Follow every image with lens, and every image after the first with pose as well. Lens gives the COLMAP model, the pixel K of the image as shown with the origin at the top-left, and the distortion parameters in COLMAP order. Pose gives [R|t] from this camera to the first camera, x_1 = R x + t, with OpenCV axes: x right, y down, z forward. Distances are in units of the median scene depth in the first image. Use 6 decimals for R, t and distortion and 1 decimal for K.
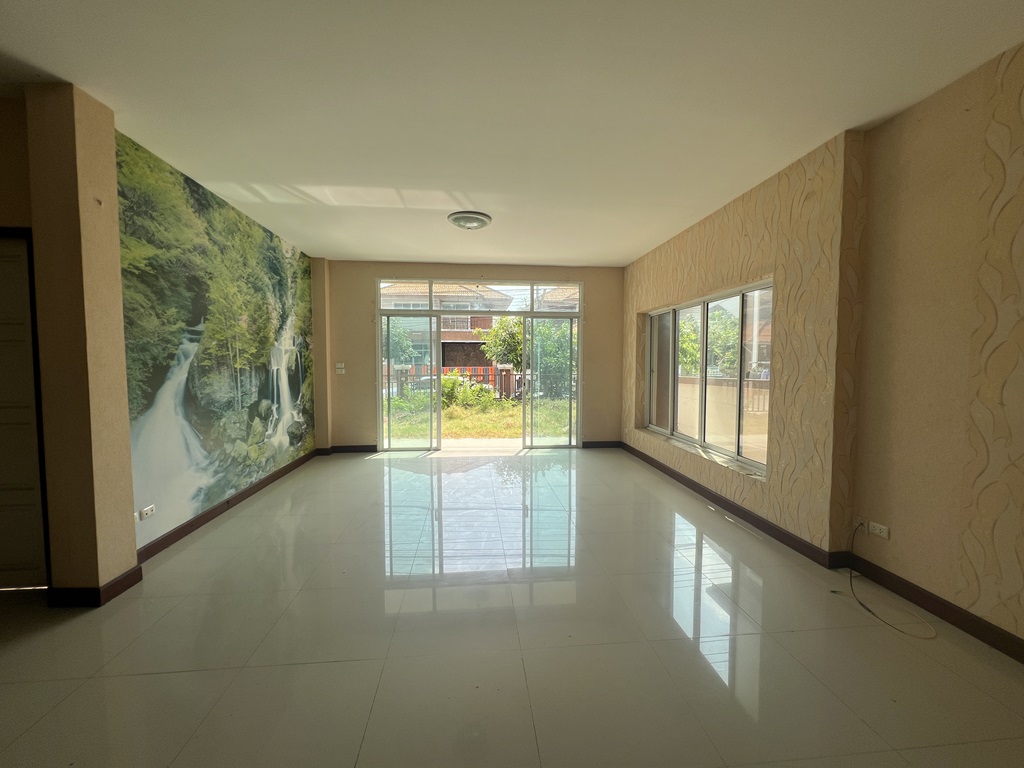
lens RADIAL K [[411.1, 0, 510.9], [0, 411.1, 383.1], [0, 0, 1]] dist [-0.000340, -0.000016]
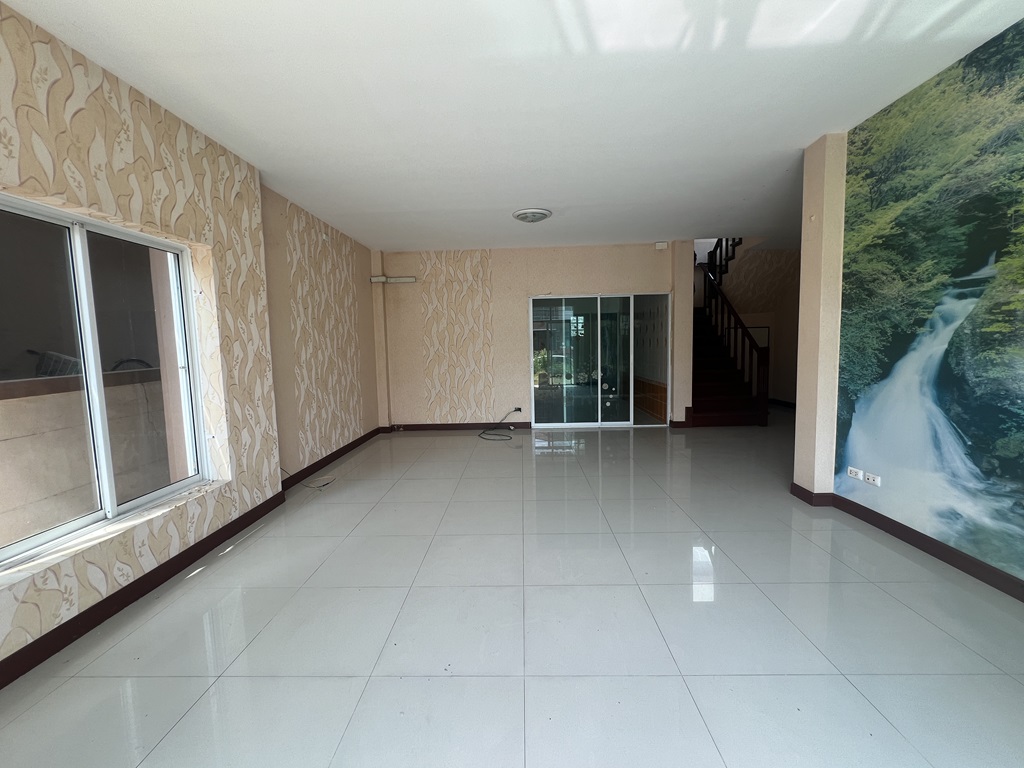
lens RADIAL K [[412.2, 0, 513.1], [0, 412.2, 380.9], [0, 0, 1]] dist [0.000619, 0.000050]
pose [[-0.992844, 0.012543, 0.118756, -0.113168], [0.029282, 0.989679, 0.140277, -0.086166], [-0.115771, 0.142751, -0.982965, 1.863267]]
